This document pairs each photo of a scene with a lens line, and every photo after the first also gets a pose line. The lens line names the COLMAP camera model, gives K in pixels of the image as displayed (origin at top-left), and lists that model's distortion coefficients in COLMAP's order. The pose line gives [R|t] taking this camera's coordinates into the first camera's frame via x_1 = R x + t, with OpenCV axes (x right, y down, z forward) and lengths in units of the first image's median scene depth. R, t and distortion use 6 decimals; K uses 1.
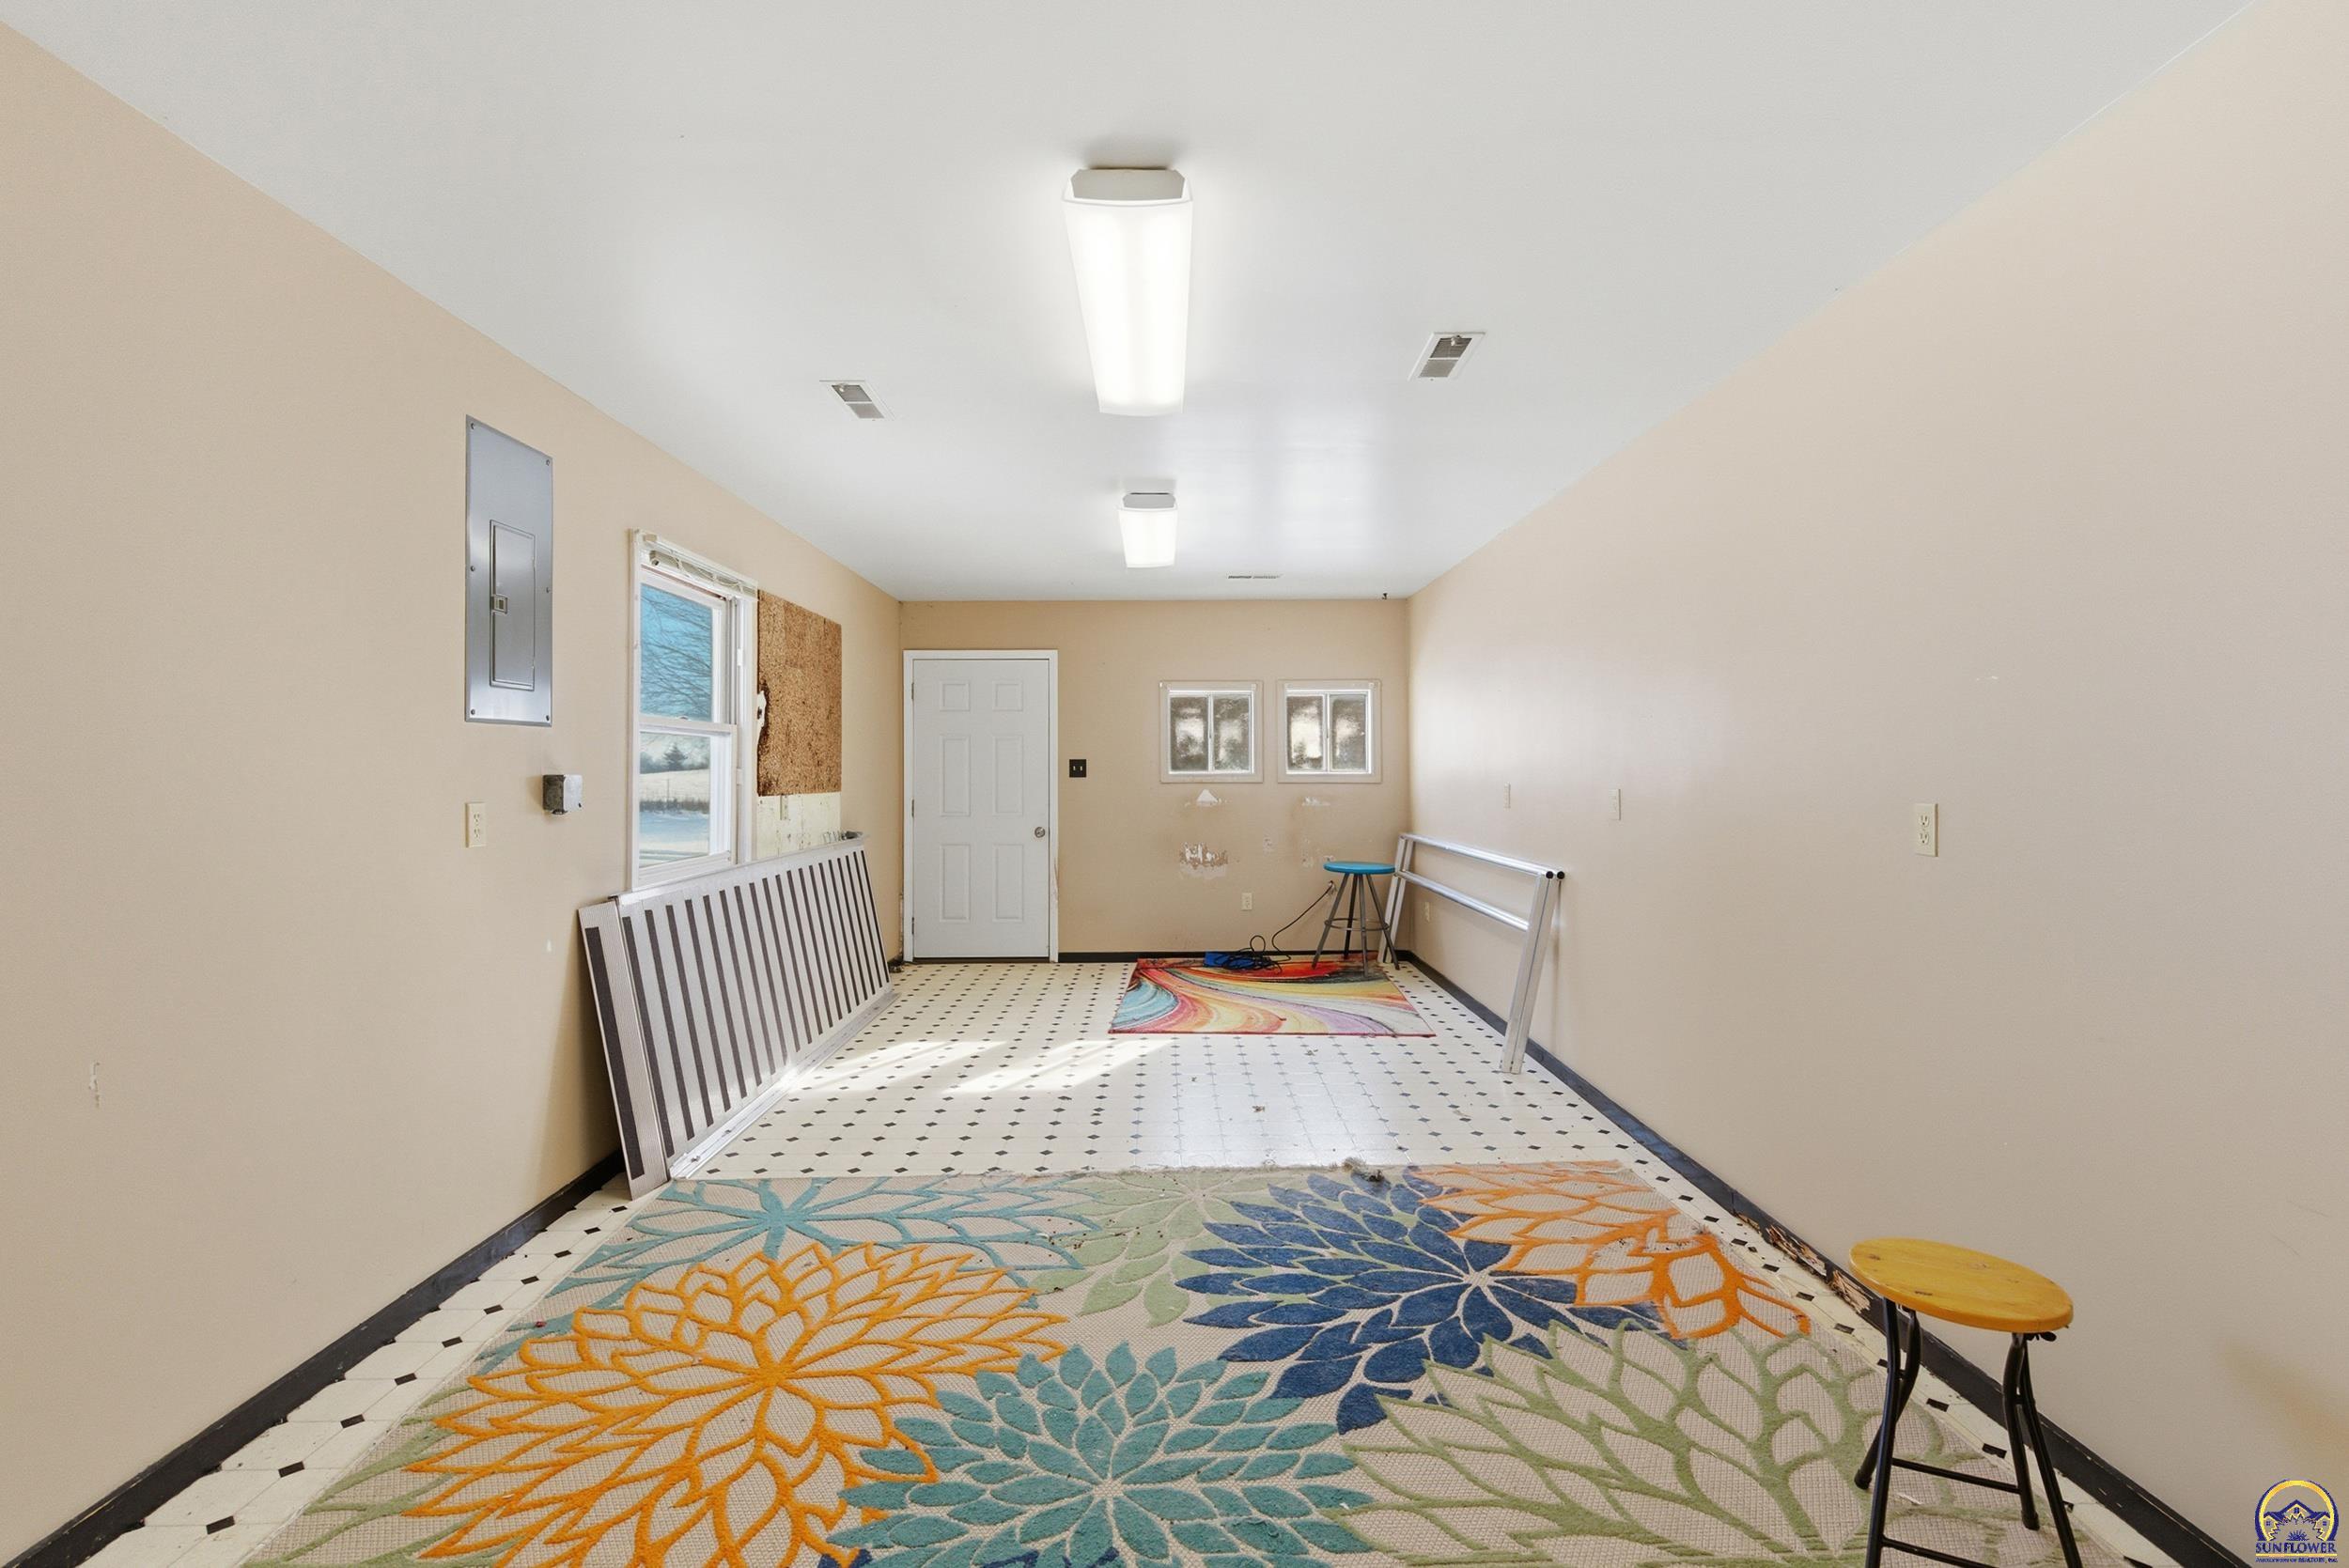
lens RADIAL K [[1054.7, 0, 1171.5], [0, 1054.7, 777.8], [0, 0, 1]] dist [0.005351, -0.000587]
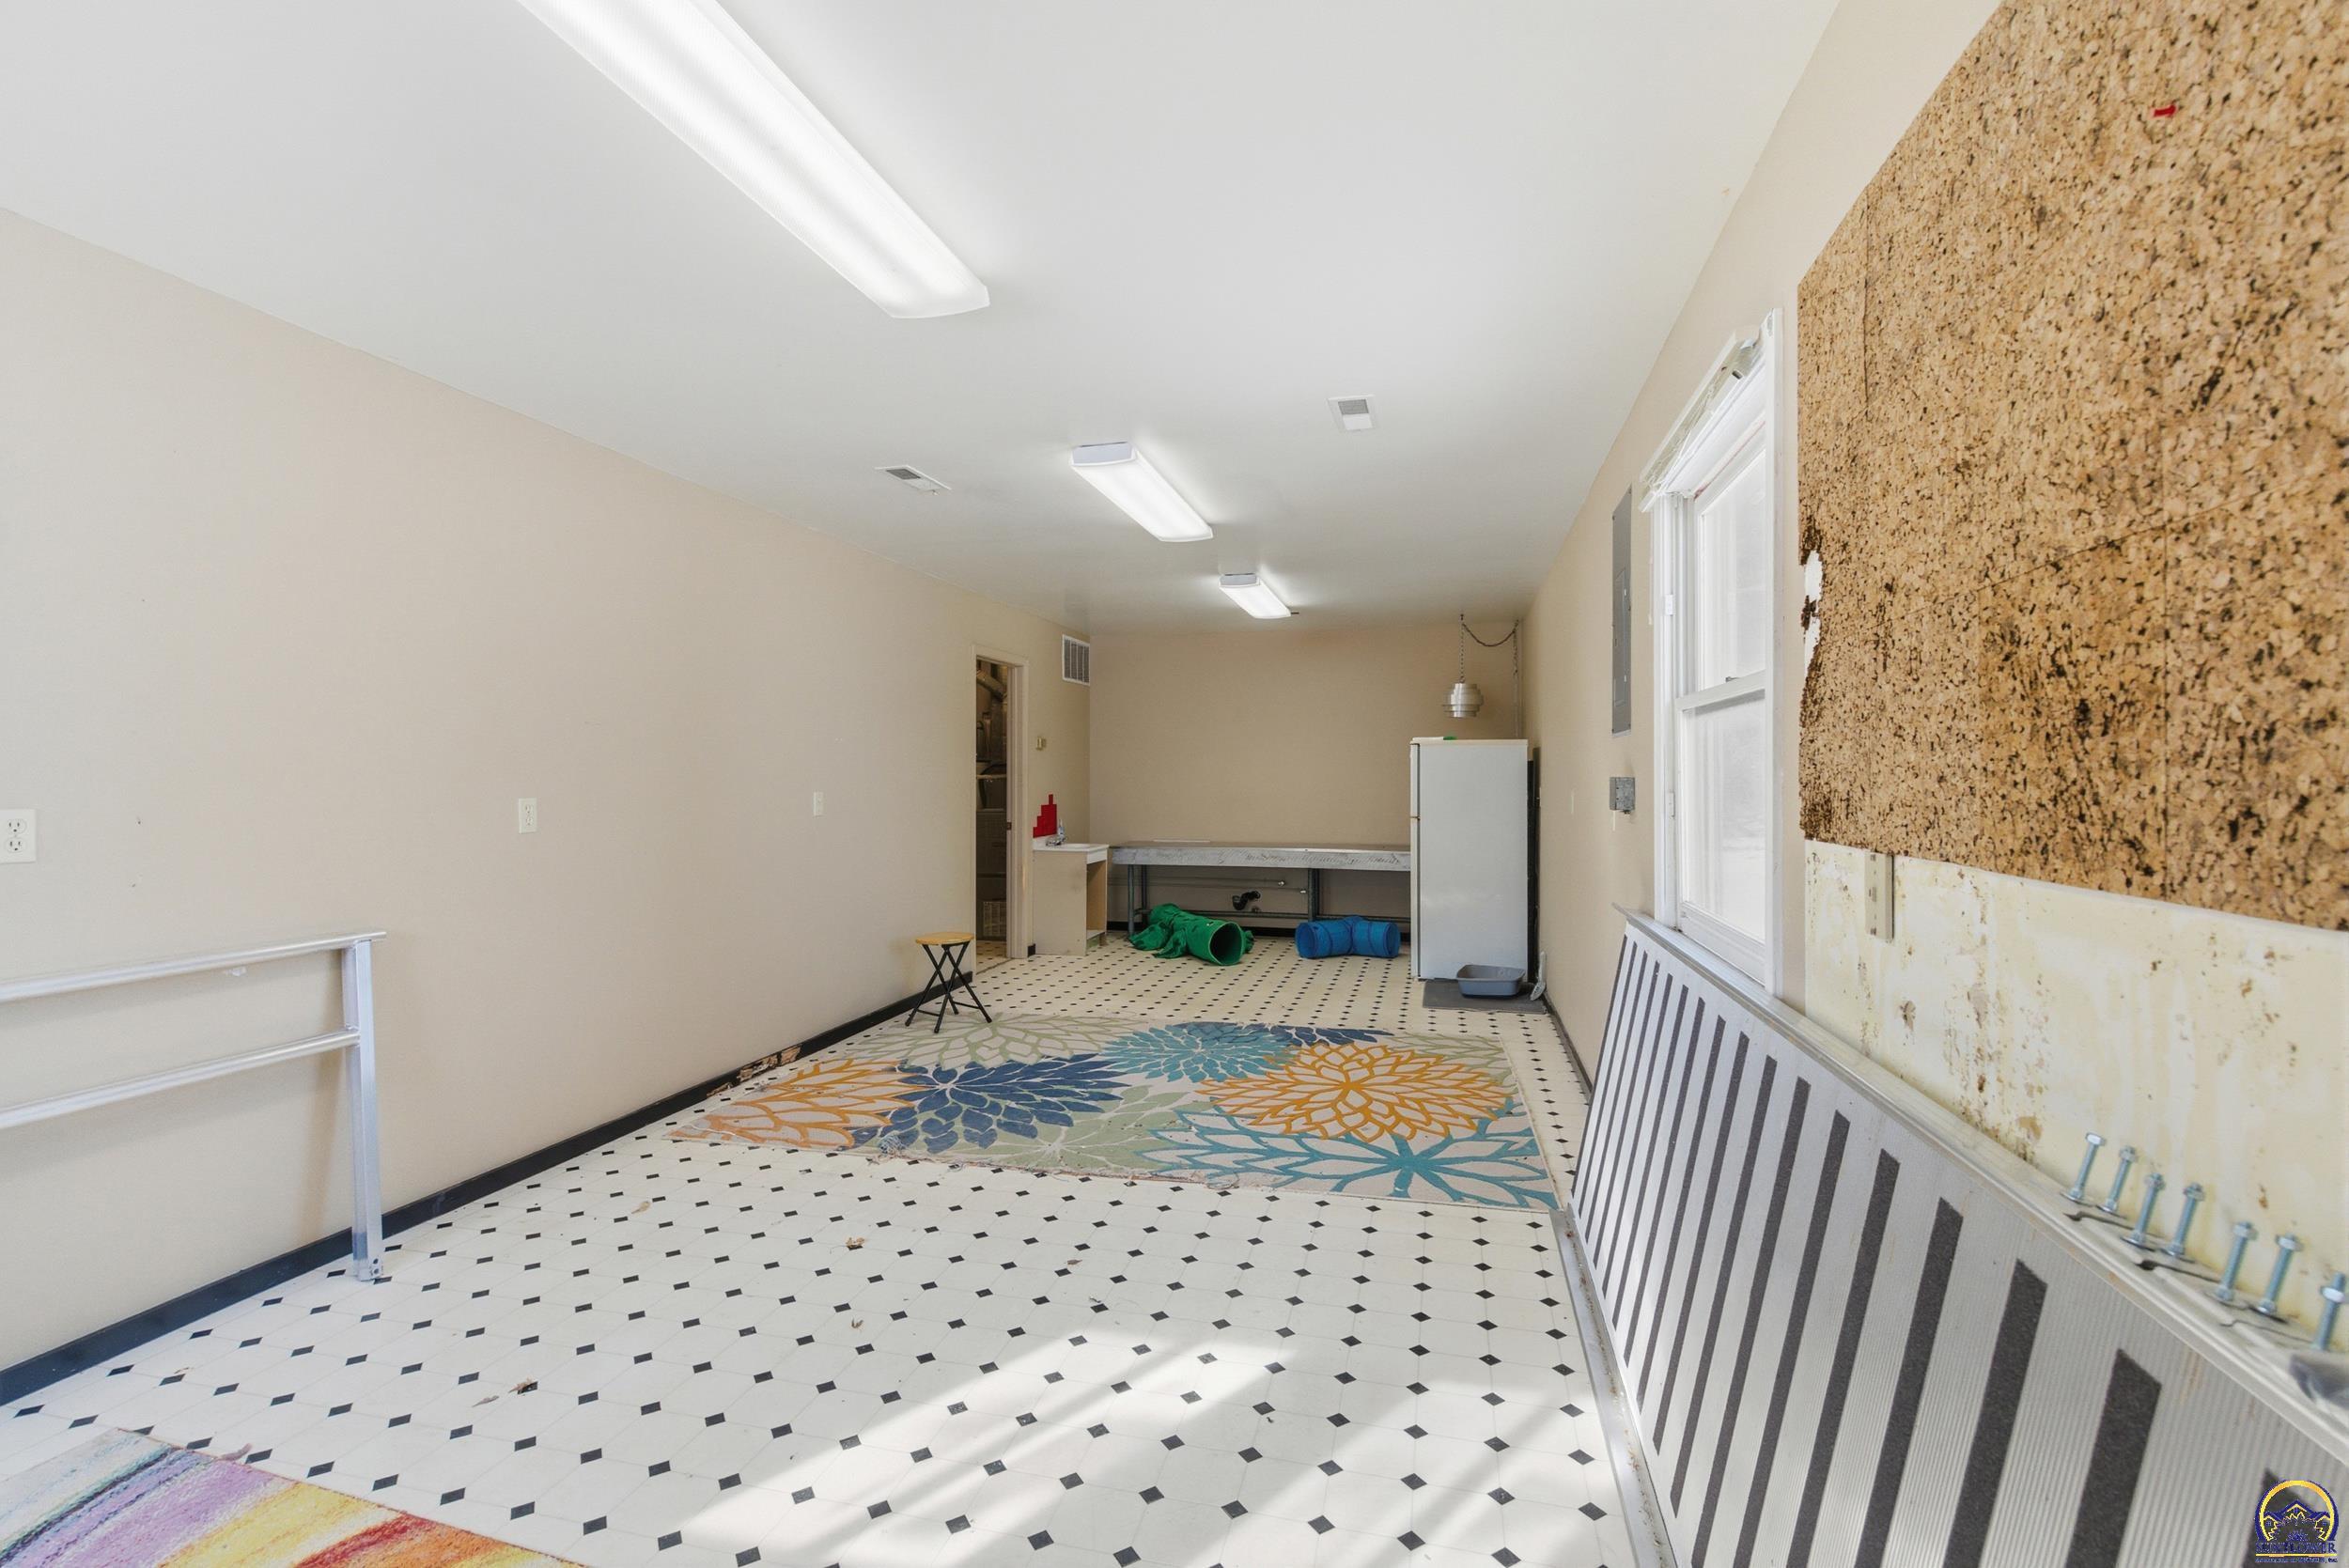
lens RADIAL K [[1054.7, 0, 1172.7], [0, 1054.7, 781.1], [0, 0, 1]] dist [0.005351, -0.000587]
pose [[-0.965083, 0.004108, 0.261914, -0.479352], [0.006744, 0.999935, 0.009166, -0.012394], [-0.261859, 0.010613, -0.965048, 2.470771]]
